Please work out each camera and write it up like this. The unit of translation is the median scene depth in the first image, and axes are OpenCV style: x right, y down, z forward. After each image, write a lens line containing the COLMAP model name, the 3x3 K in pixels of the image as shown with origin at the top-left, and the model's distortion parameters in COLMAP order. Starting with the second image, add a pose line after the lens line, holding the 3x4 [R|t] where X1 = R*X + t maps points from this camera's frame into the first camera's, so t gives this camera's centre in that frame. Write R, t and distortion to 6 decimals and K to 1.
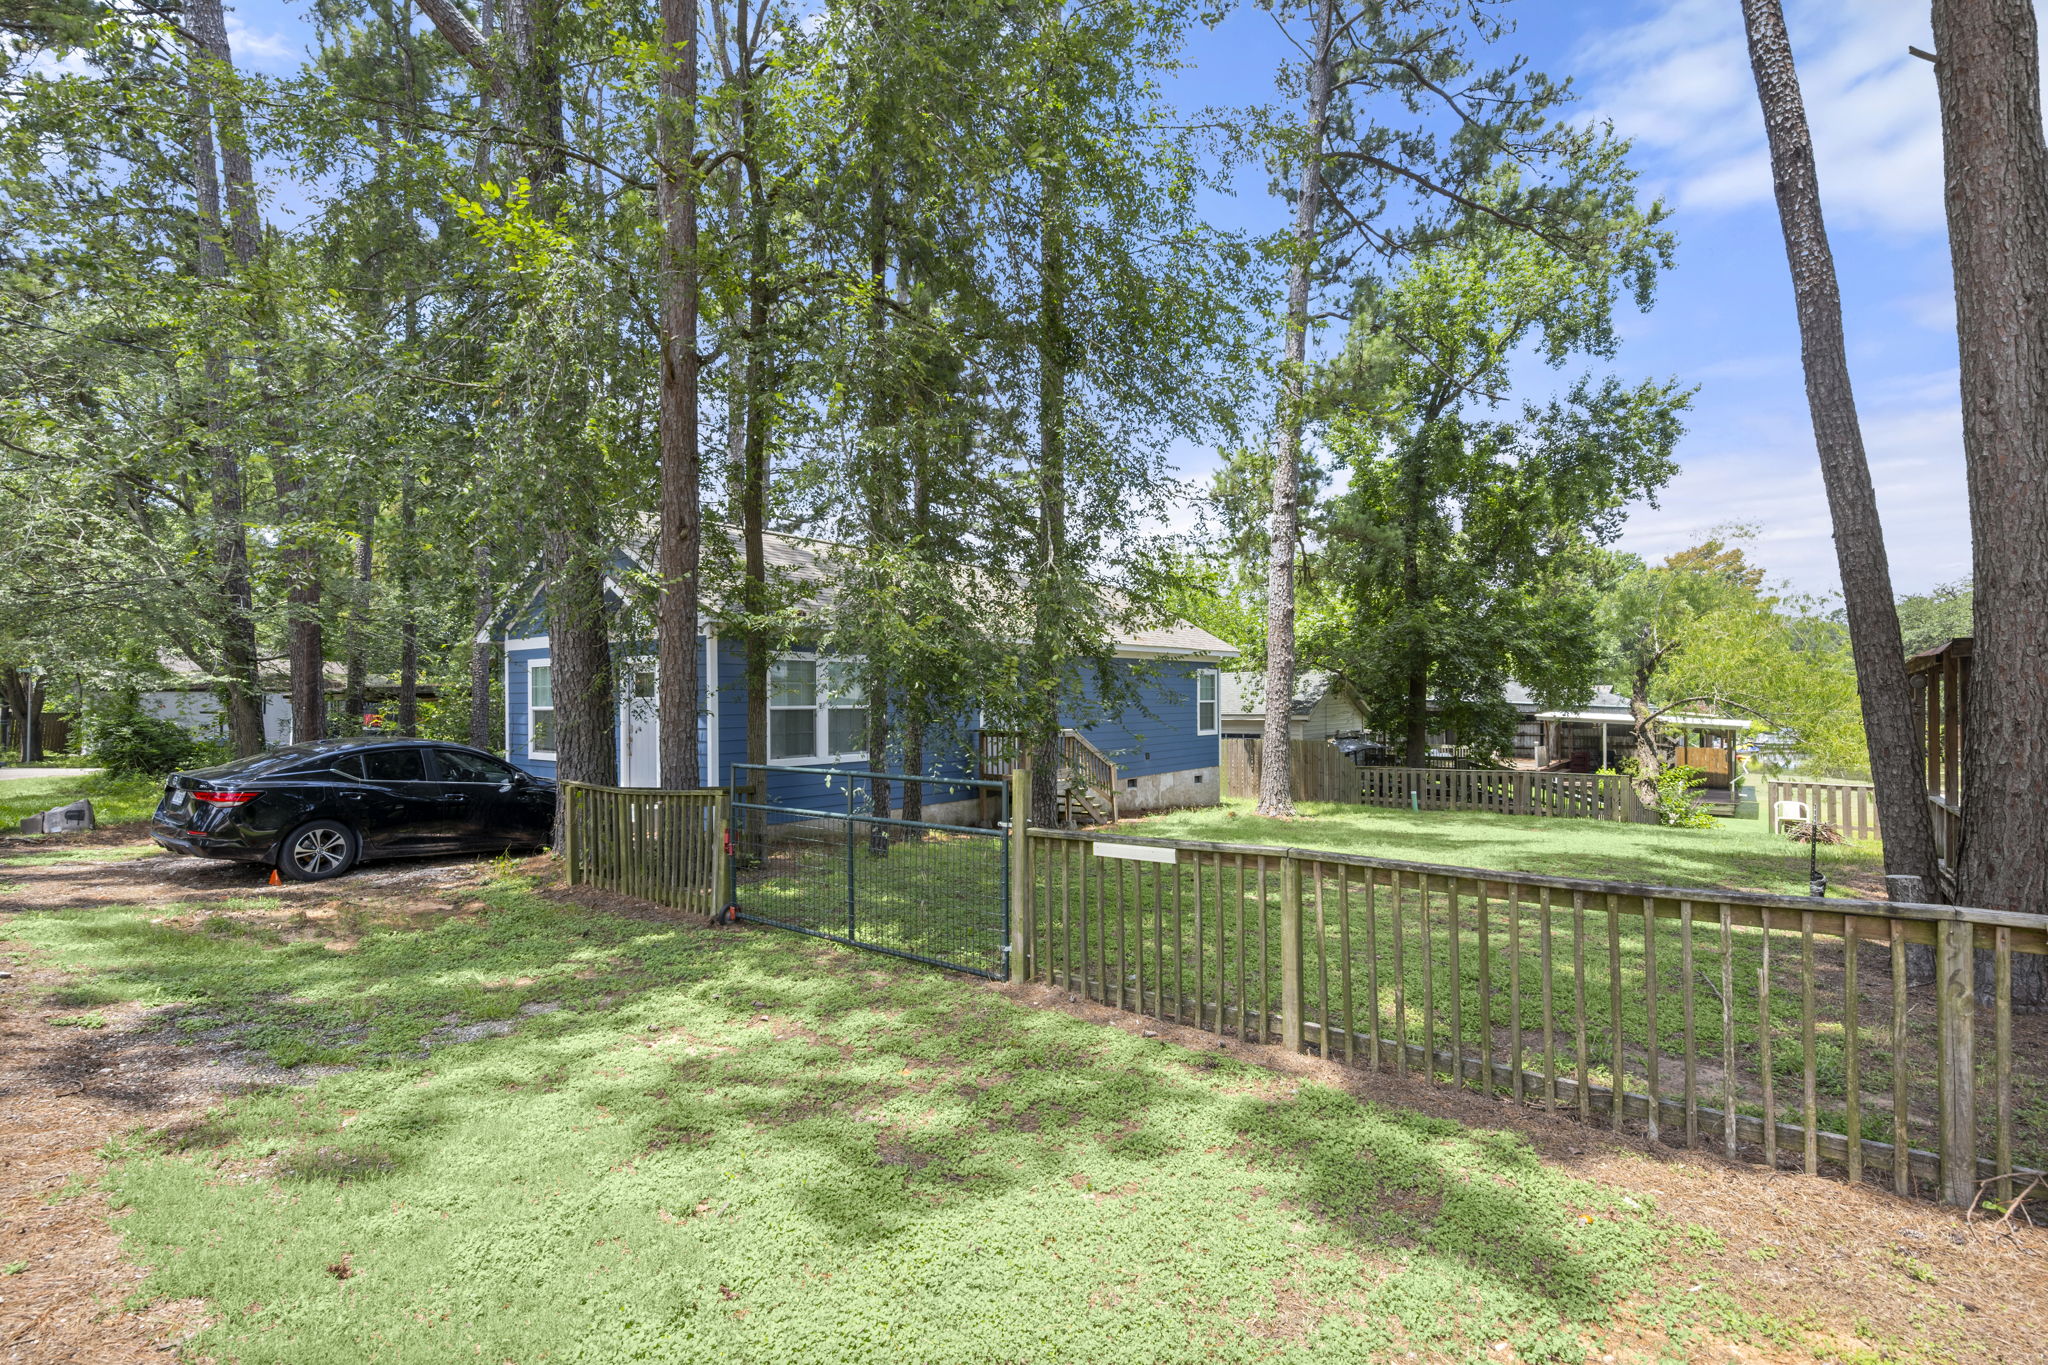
lens RADIAL K [[954.9, 0, 1019.6], [0, 954.9, 691.8], [0, 0, 1]] dist [-0.003659, 0.000467]
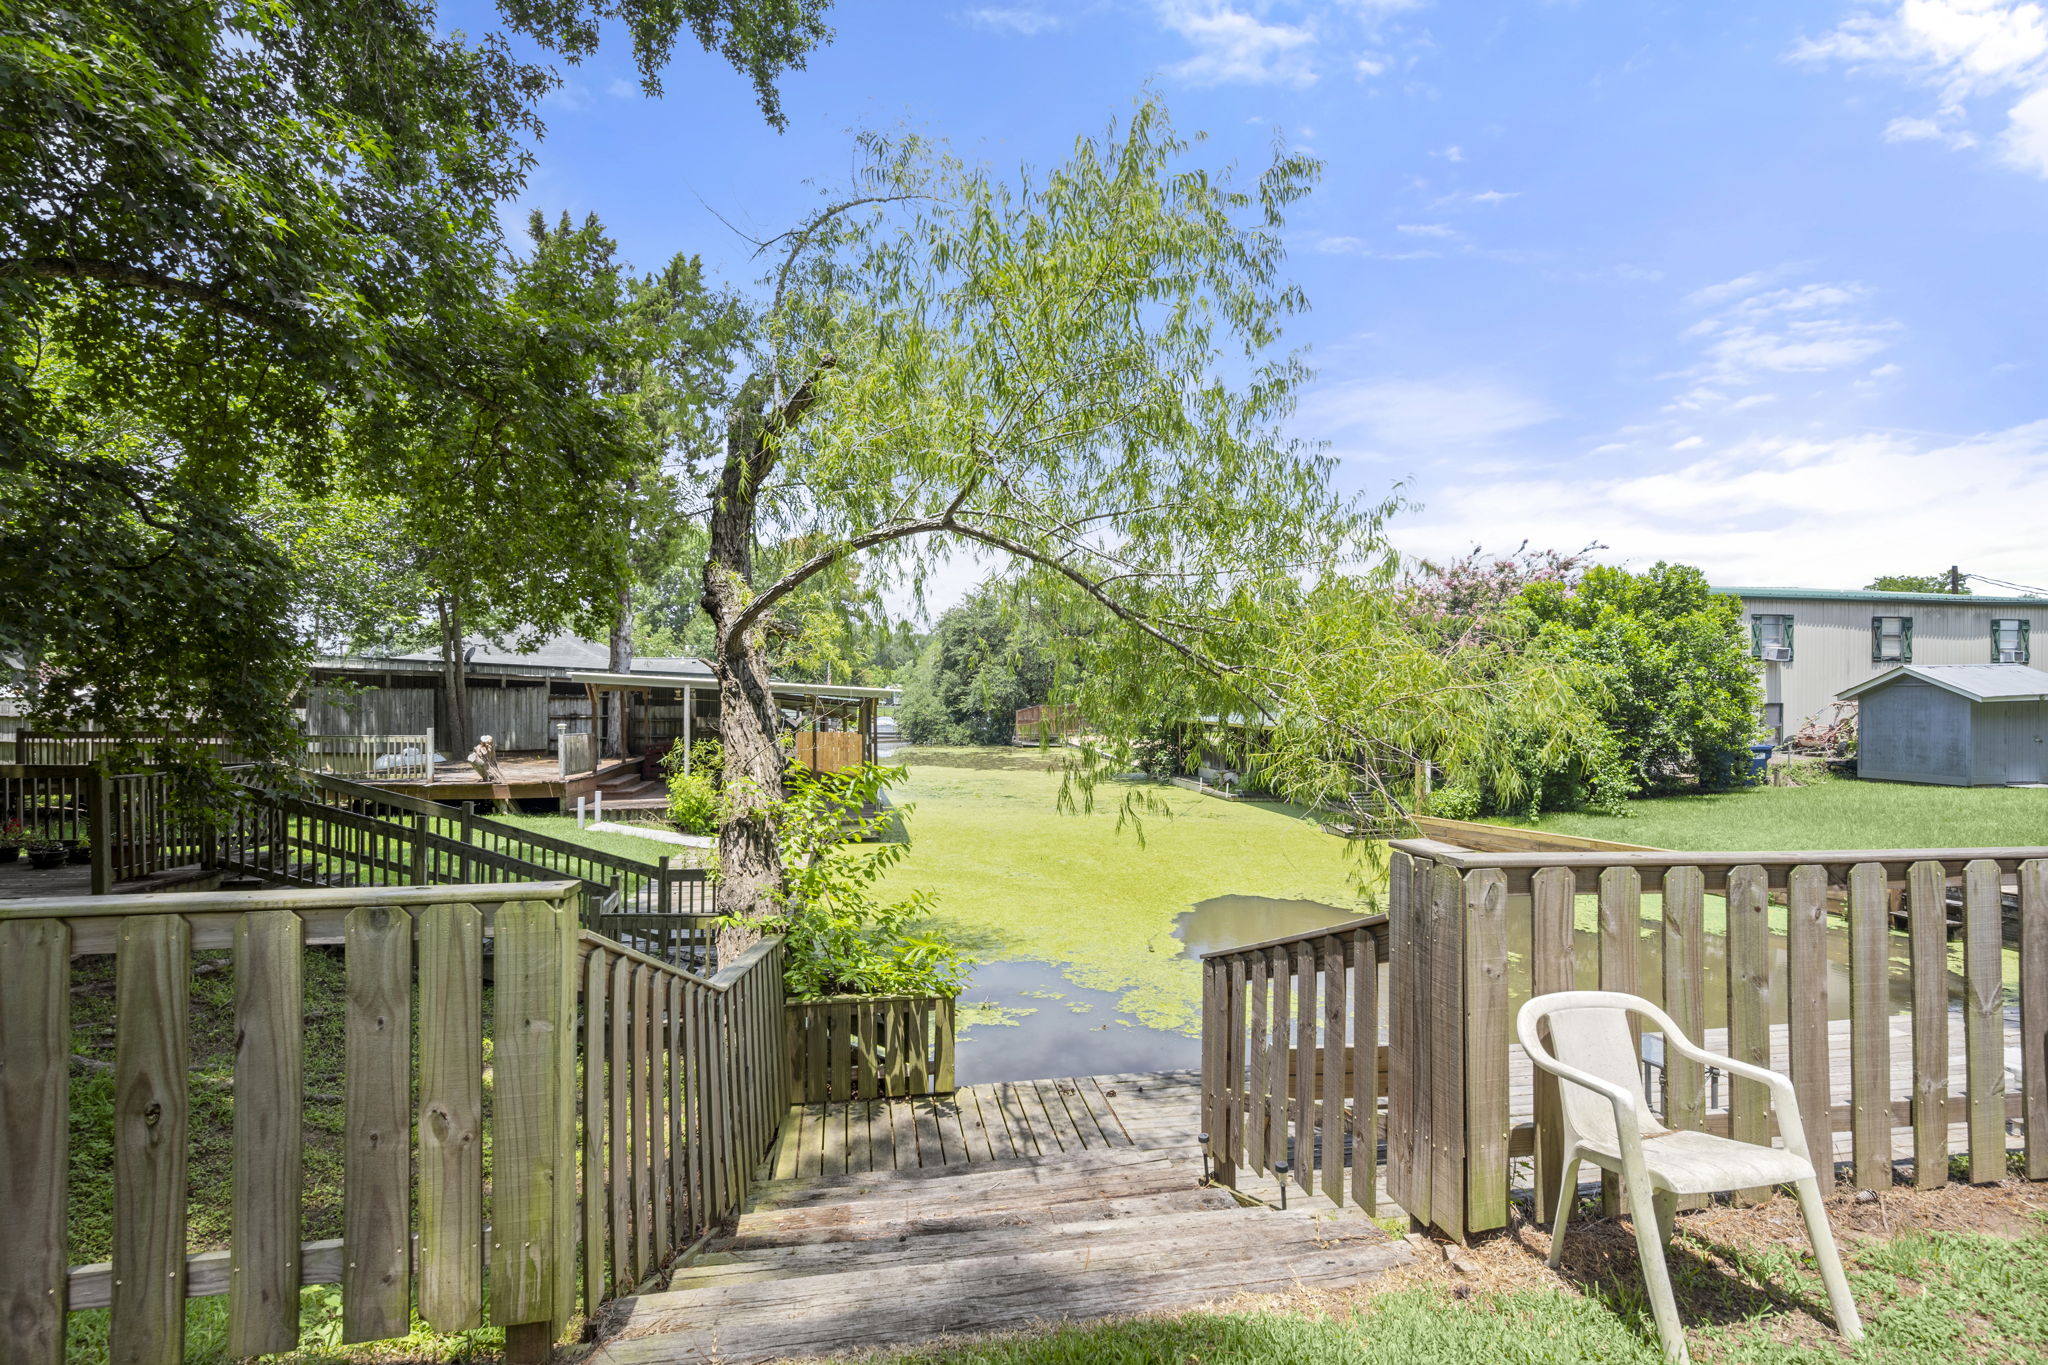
lens RADIAL K [[933.8, 0, 1013.4], [0, 933.8, 700.5], [0, 0, 1]] dist [0.003887, -0.000103]
pose [[0.668451, 0.004855, 0.743741, 0.485228], [-0.008111, 0.999967, 0.000762, 0.053923], [-0.743712, -0.006542, 0.668468, 0.726022]]
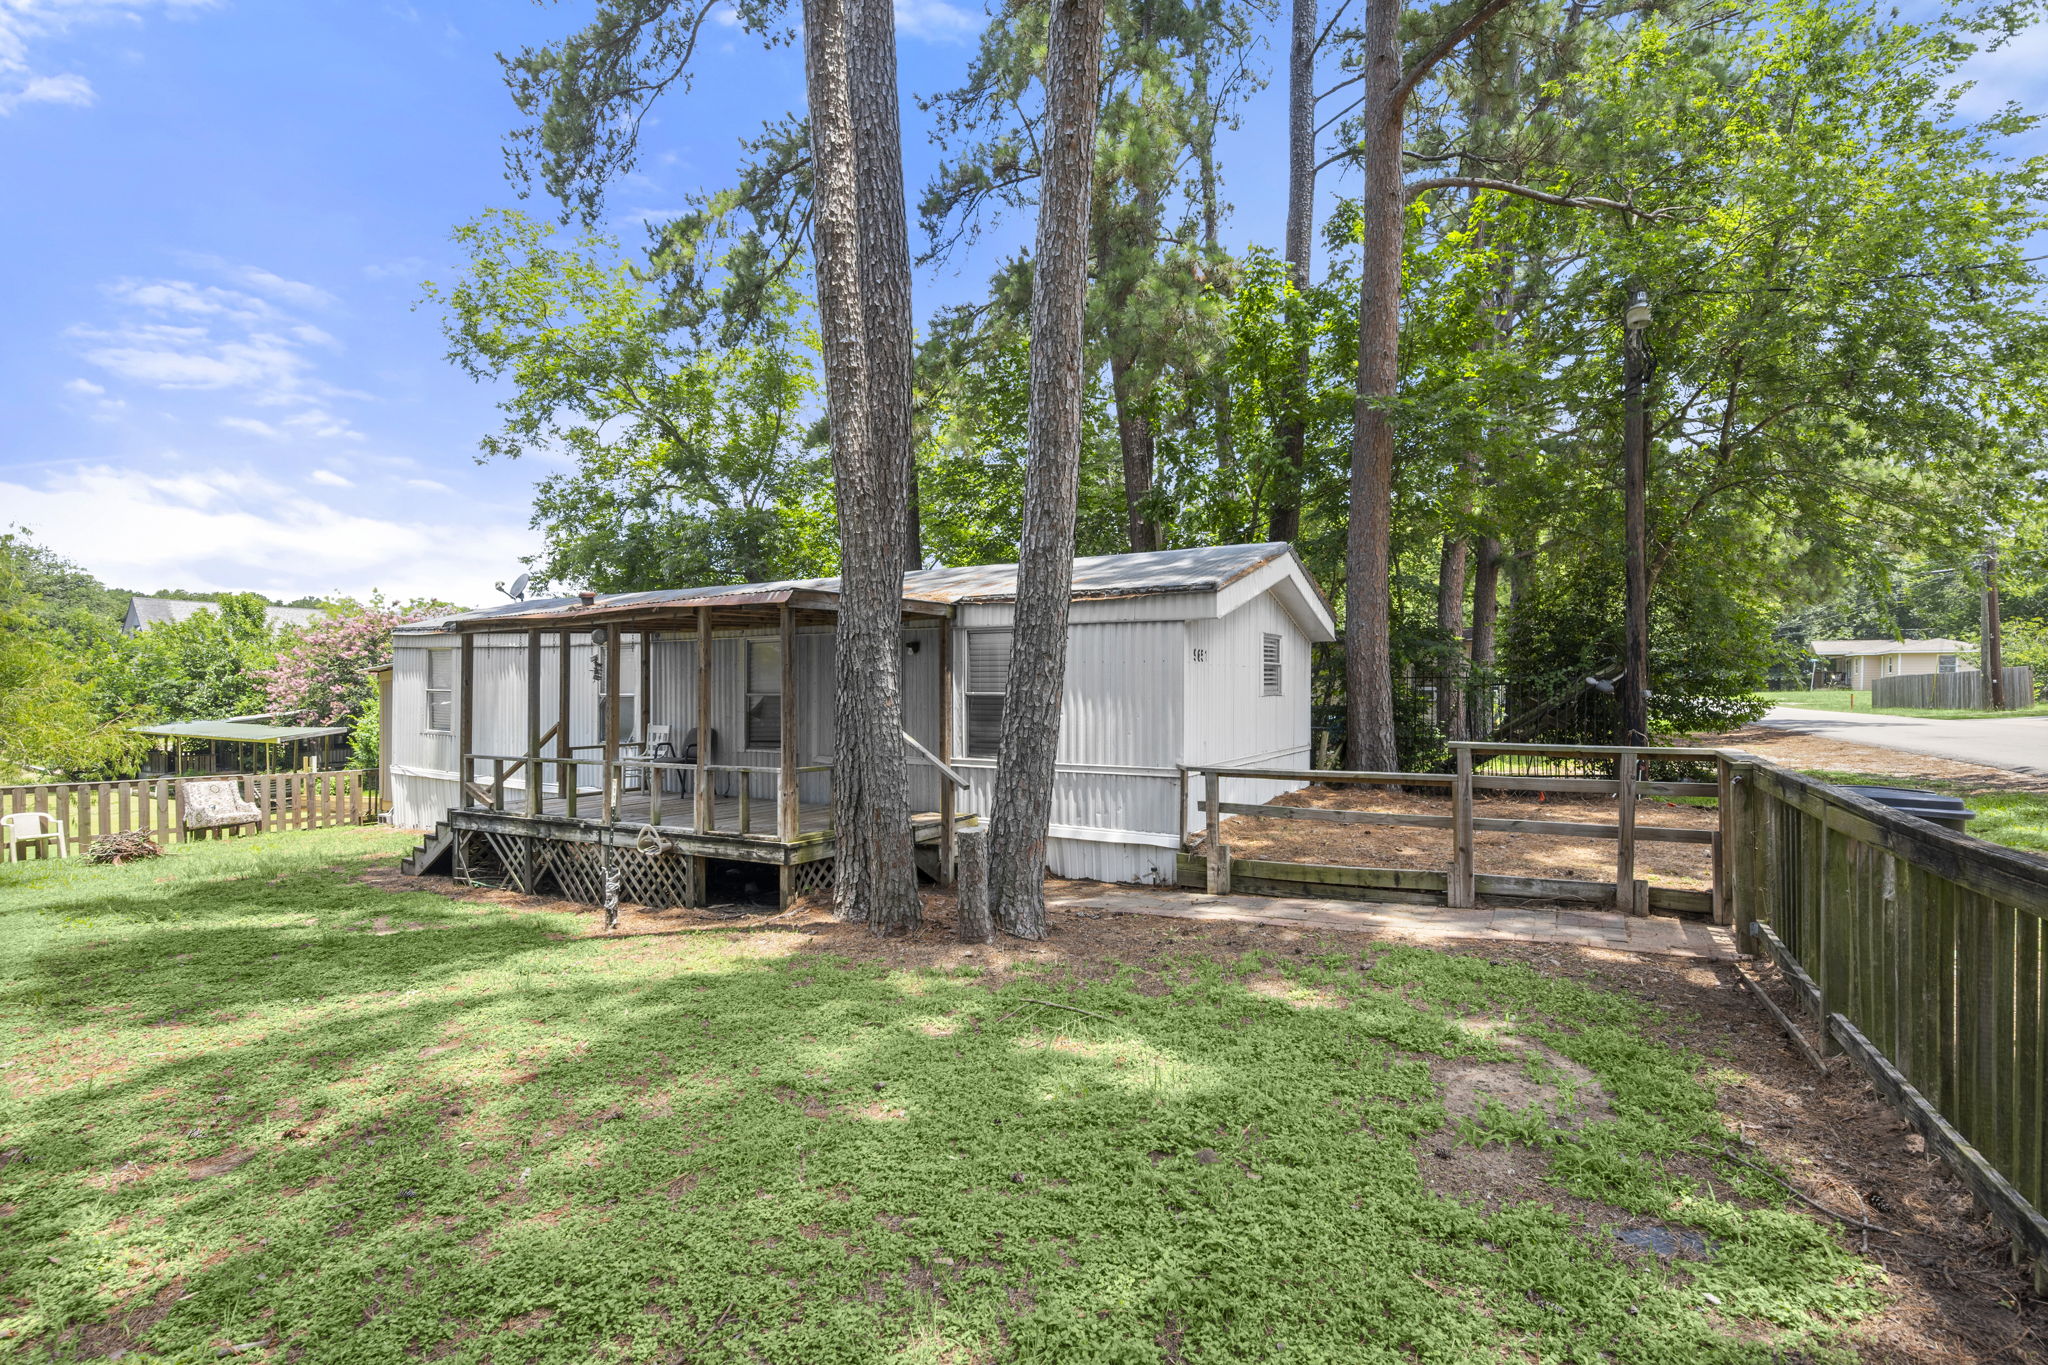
lens RADIAL K [[933.8, 0, 1024.0], [0, 933.8, 684.4], [0, 0, 1]] dist [0.003887, -0.000103]
pose [[-0.150168, 0.008270, 0.988626, 0.000809], [-0.006339, 0.999936, -0.009327, 0.015166], [-0.988640, -0.007668, -0.150106, 0.274999]]
